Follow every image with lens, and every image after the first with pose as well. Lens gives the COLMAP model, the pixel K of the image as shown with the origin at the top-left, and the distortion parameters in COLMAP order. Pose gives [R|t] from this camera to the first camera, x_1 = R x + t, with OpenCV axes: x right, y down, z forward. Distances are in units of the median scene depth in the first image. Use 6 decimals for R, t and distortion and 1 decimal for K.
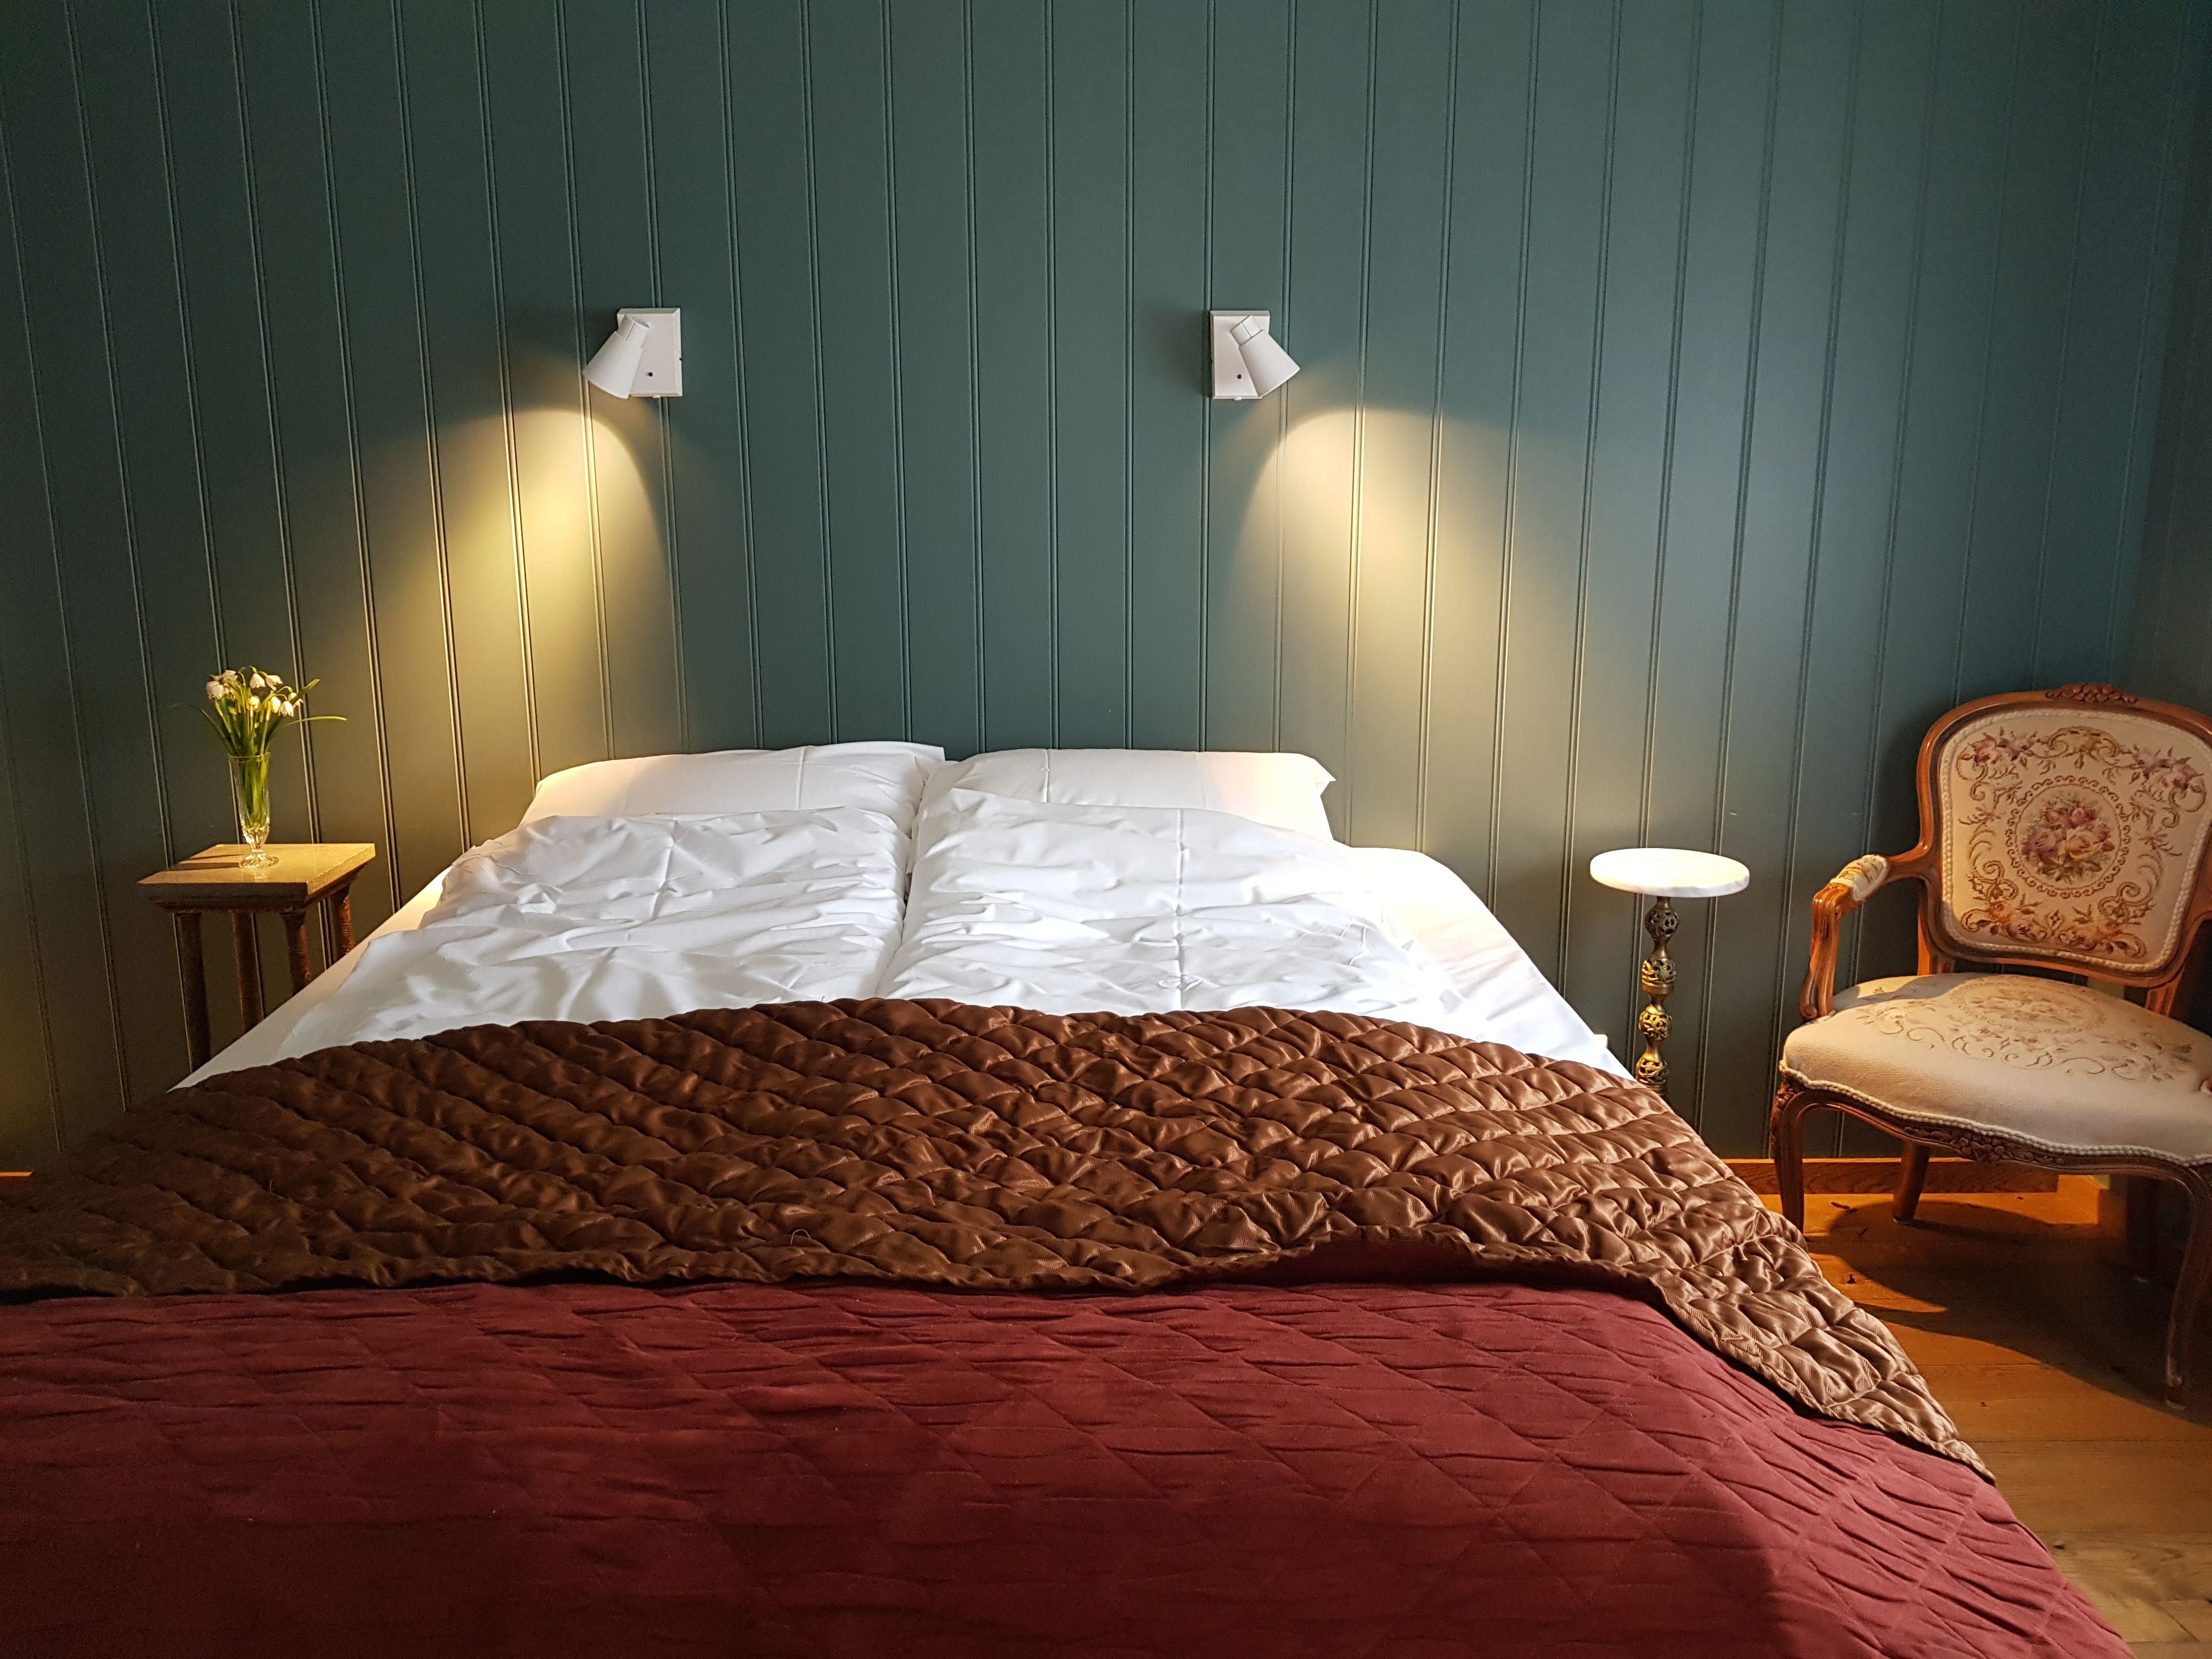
lens RADIAL K [[1749.0, 0, 1099.5], [0, 1749.0, 821.3], [0, 0, 1]] dist [0.035158, -0.034598]
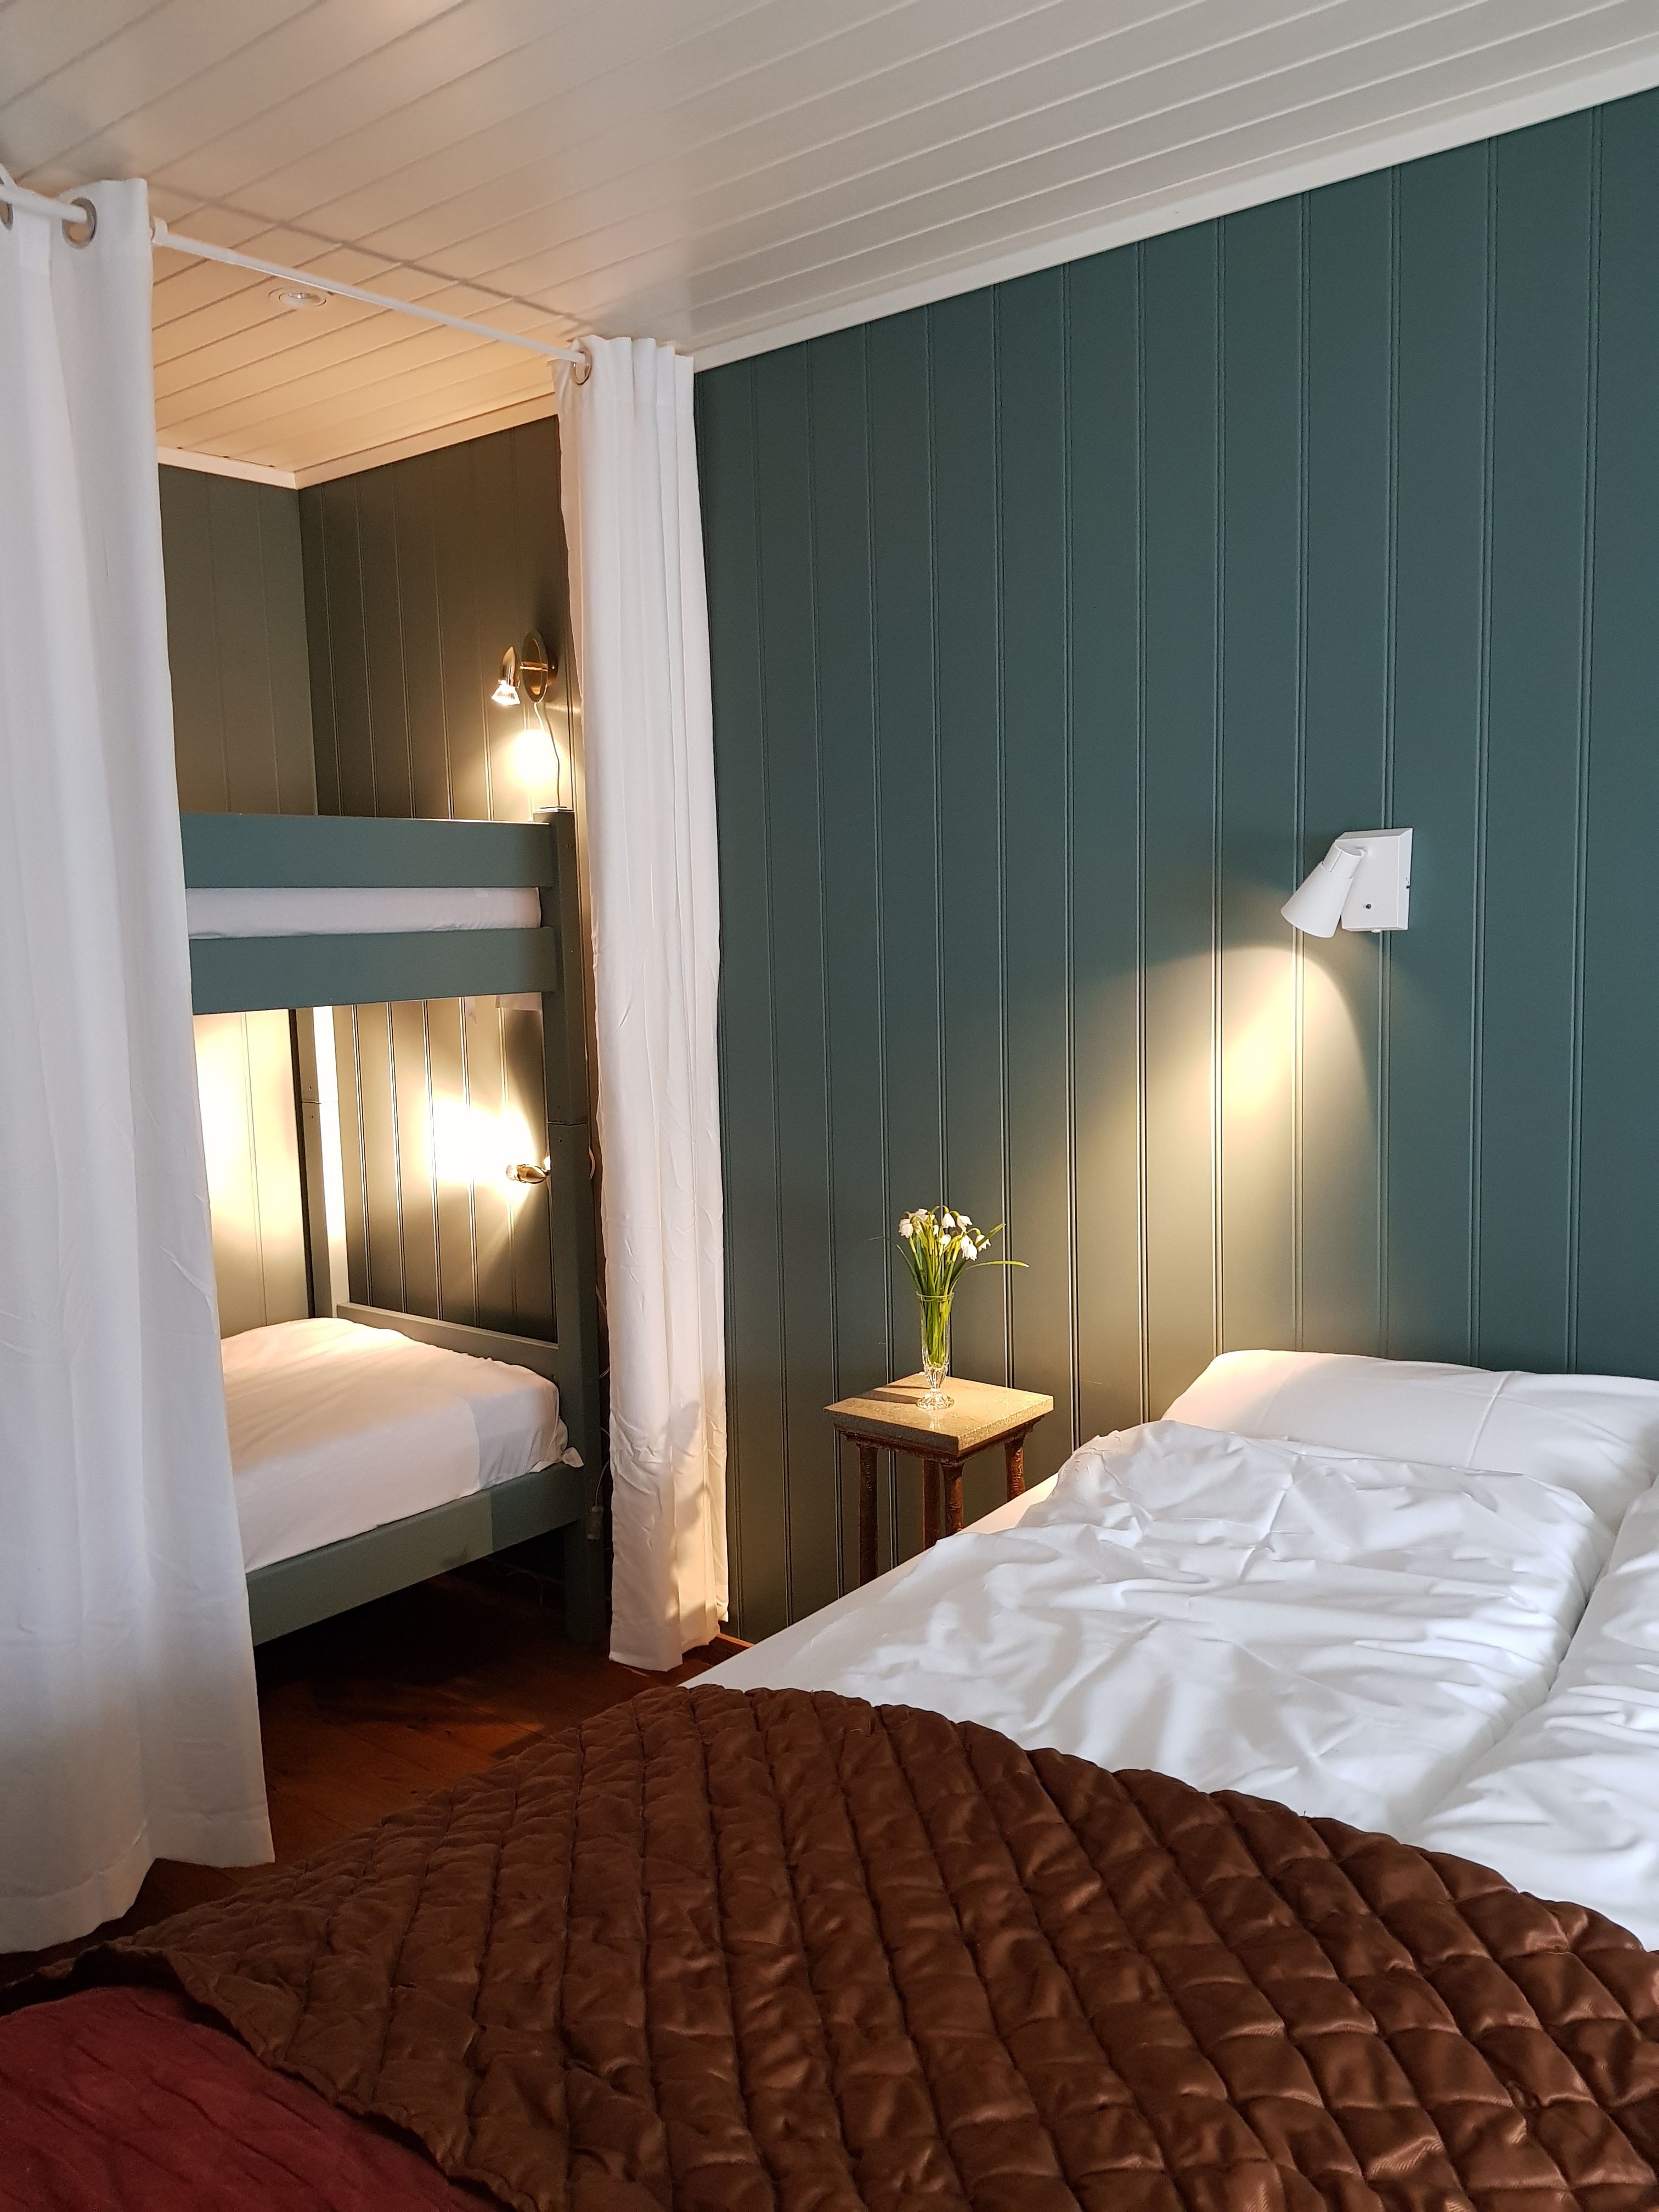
lens RADIAL K [[1749.0, 0, 827.5], [0, 1749.0, 1091.6], [0, 0, 1]] dist [0.035158, -0.034598]
pose [[0.764521, 0.053512, -0.642374, 0.111368], [-0.115294, 0.991830, -0.054594, -0.103049], [0.634205, 0.115800, 0.764444, 0.225202]]
